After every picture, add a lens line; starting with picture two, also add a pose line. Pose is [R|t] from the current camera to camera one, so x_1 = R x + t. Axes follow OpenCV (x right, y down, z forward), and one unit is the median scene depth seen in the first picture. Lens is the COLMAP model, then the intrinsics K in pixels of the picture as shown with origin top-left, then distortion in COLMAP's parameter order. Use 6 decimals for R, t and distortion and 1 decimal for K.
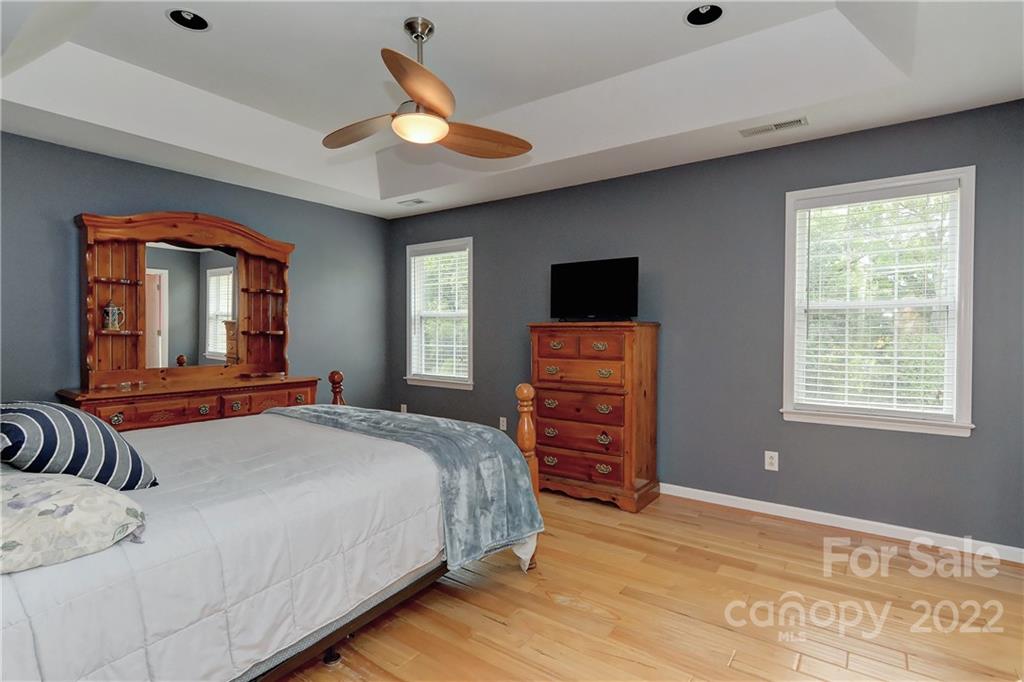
lens RADIAL K [[498.4, 0, 512.0], [0, 498.4, 341.0], [0, 0, 1]] dist [-0.000441, -0.000014]
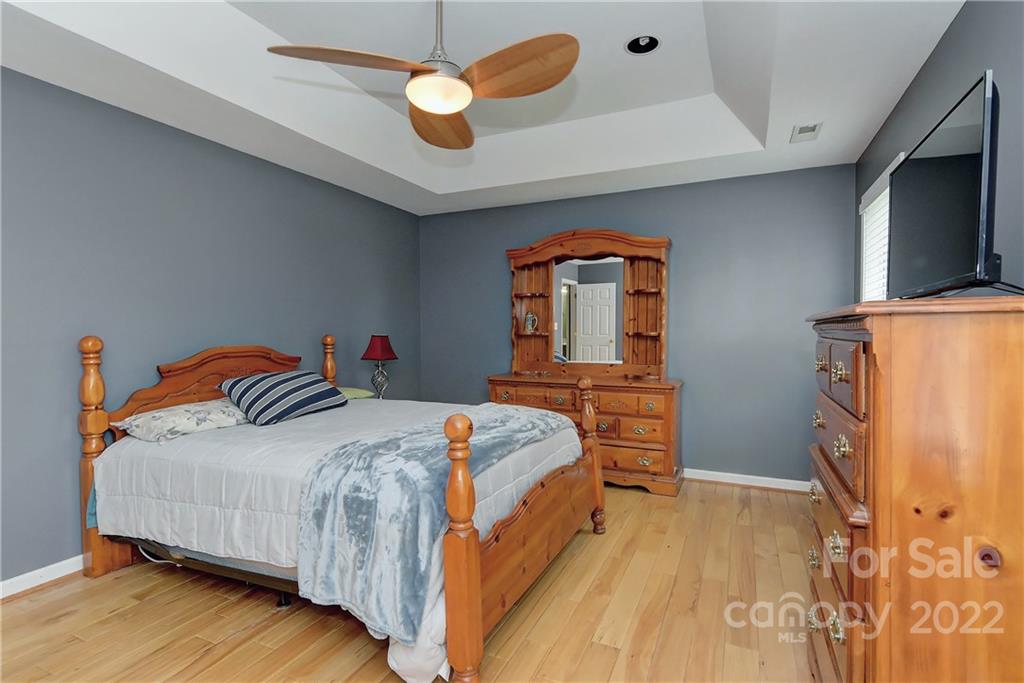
lens RADIAL K [[498.4, 0, 512.0], [0, 498.4, 341.5], [0, 0, 1]] dist [-0.000441, -0.000014]
pose [[0.188450, 0.016837, -0.981938, 0.484798], [-0.016150, 0.999771, 0.014044, -0.012896], [0.981950, 0.013212, 0.188679, 0.658794]]
